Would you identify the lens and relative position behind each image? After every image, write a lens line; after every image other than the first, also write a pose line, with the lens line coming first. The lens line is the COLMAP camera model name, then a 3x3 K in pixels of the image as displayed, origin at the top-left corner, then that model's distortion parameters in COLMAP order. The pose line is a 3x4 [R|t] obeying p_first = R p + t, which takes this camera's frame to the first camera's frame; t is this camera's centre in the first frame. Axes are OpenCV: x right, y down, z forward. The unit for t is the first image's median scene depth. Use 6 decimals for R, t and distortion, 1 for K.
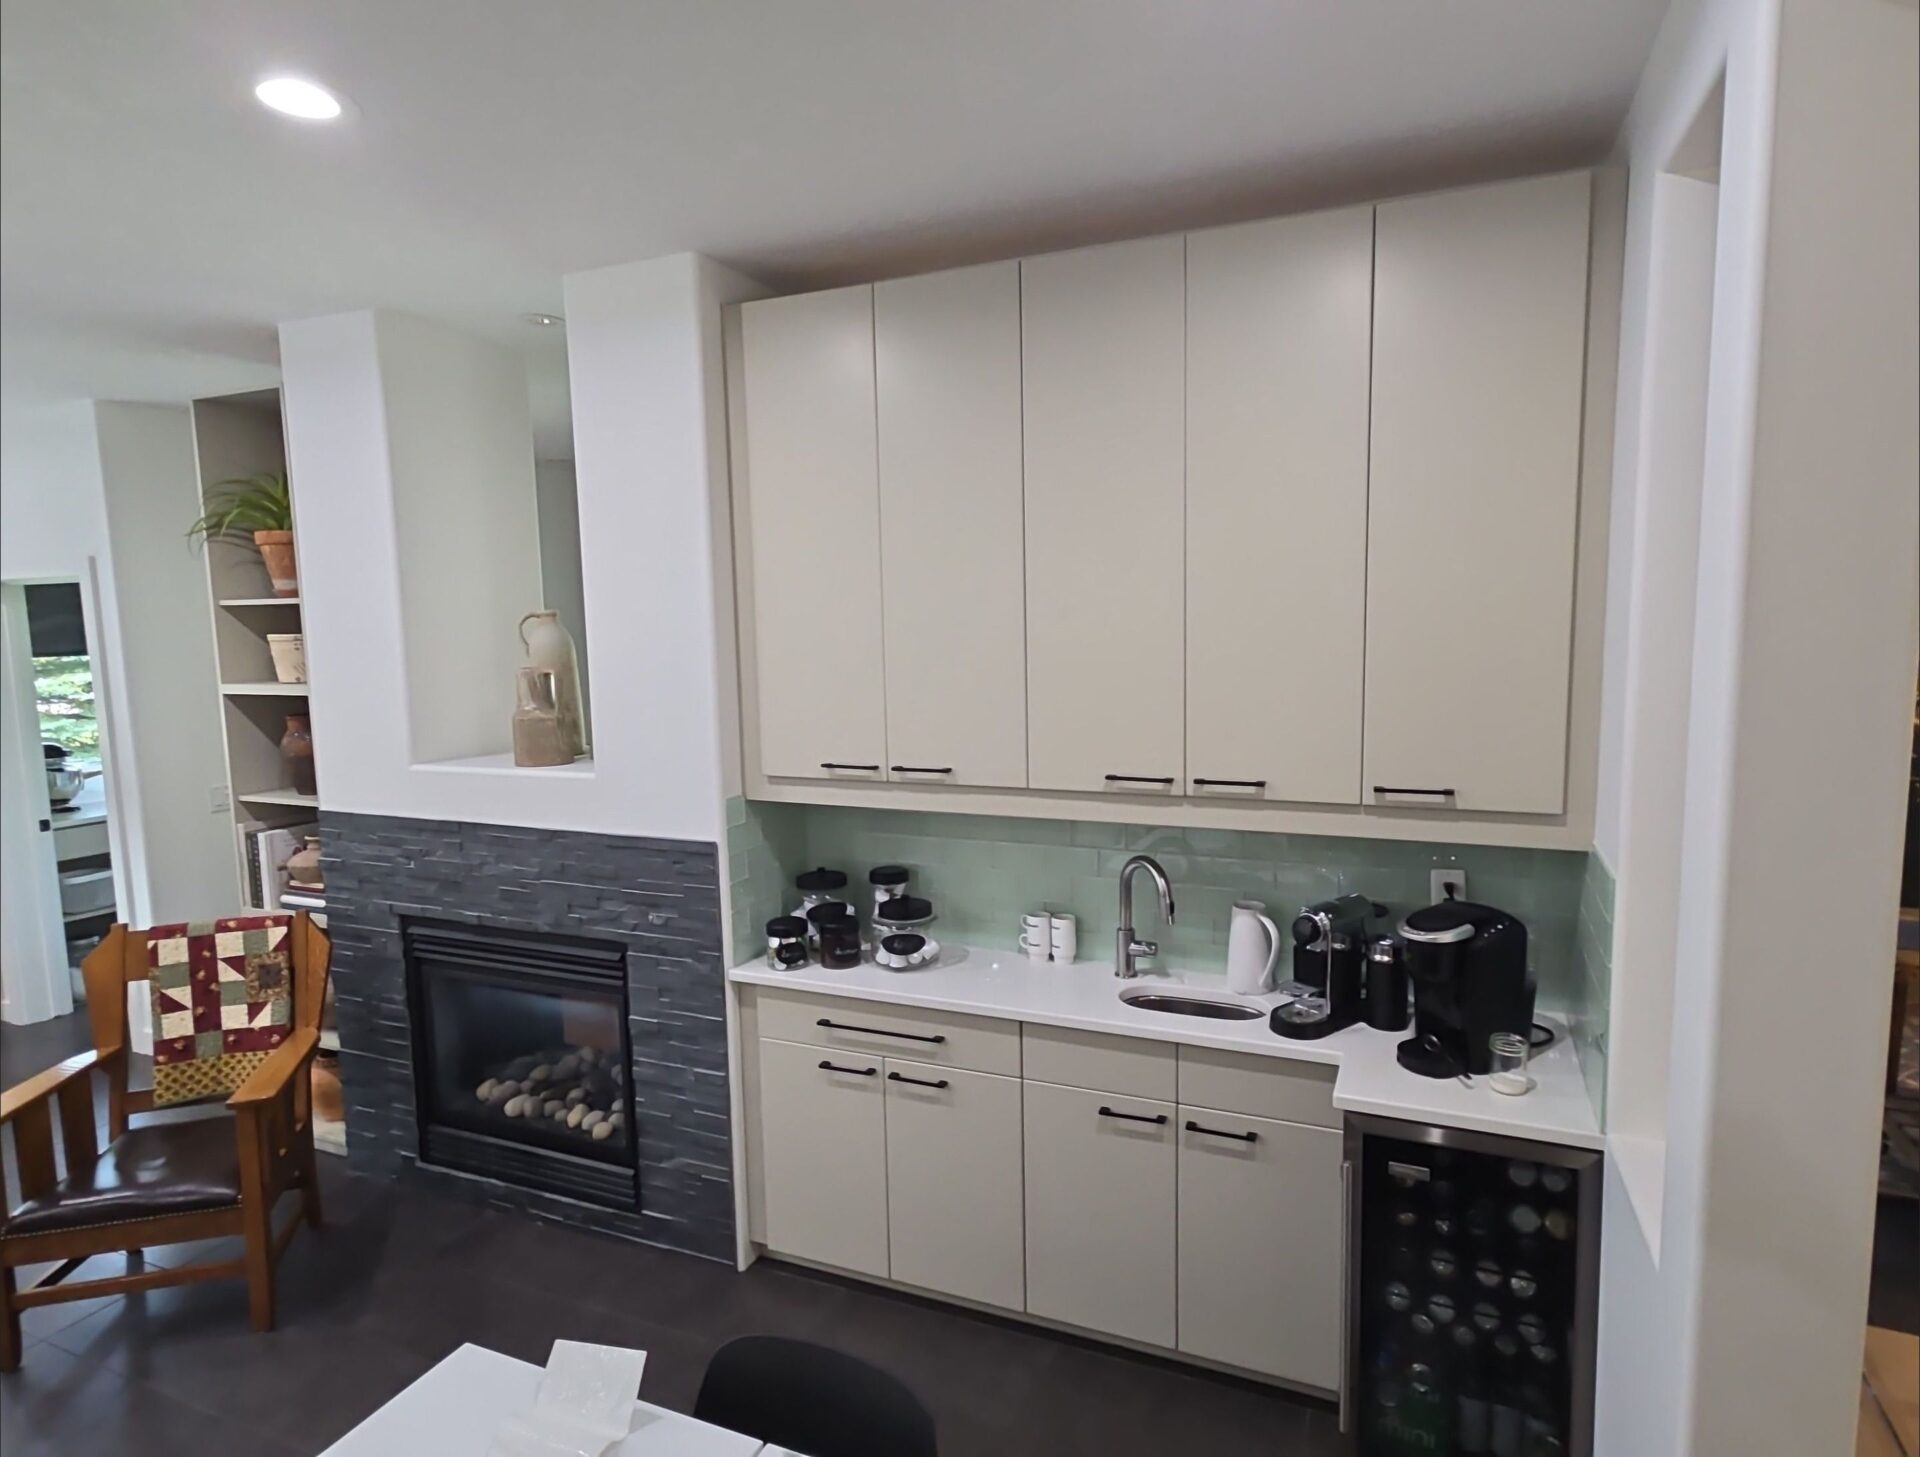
lens RADIAL K [[1067.0, 0, 962.4], [0, 1067.0, 732.5], [0, 0, 1]] dist [-0.007040, 0.001338]
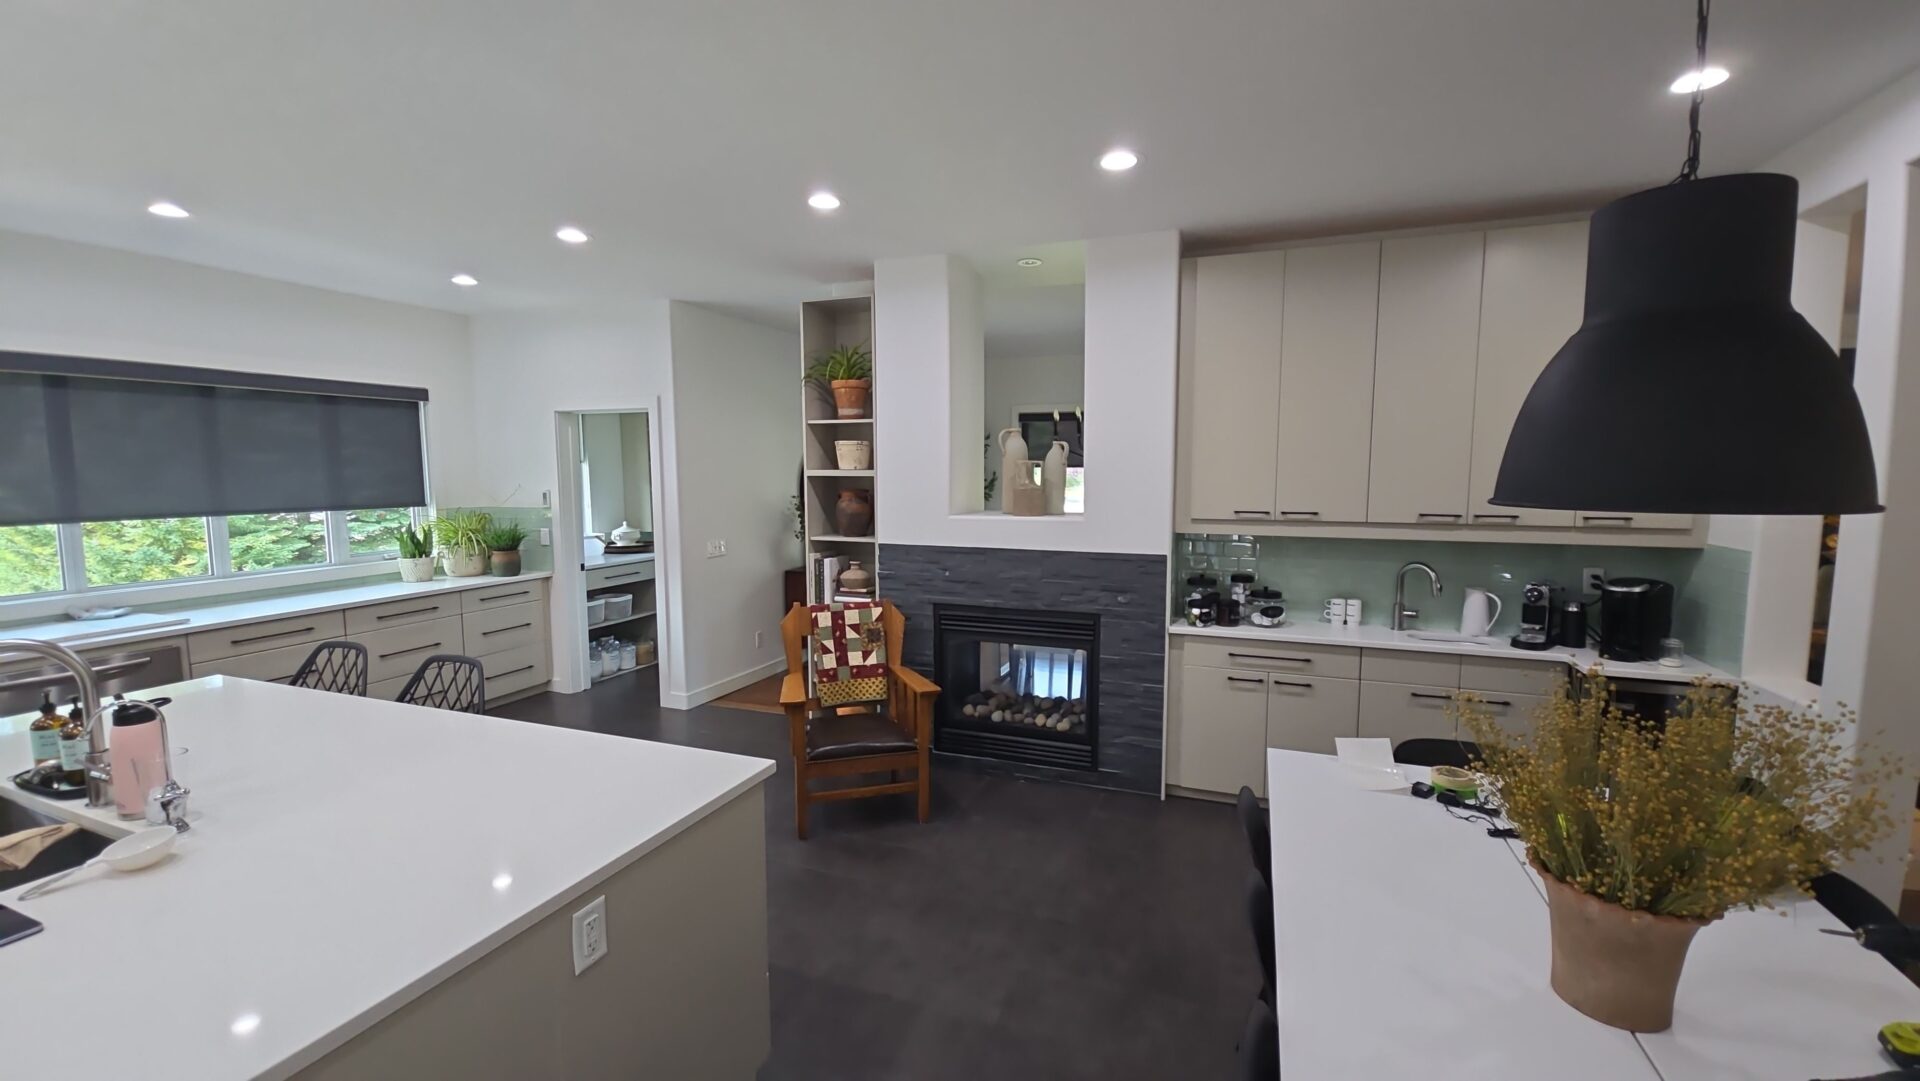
lens RADIAL K [[784.8, 0, 956.2], [0, 784.8, 535.4], [0, 0, 1]] dist [0.004589, 0.000184]
pose [[0.999725, 0.012446, 0.019897, -0.556240], [-0.012127, 0.999797, -0.016066, 0.086706], [-0.020092, 0.015820, 0.999673, -0.289073]]
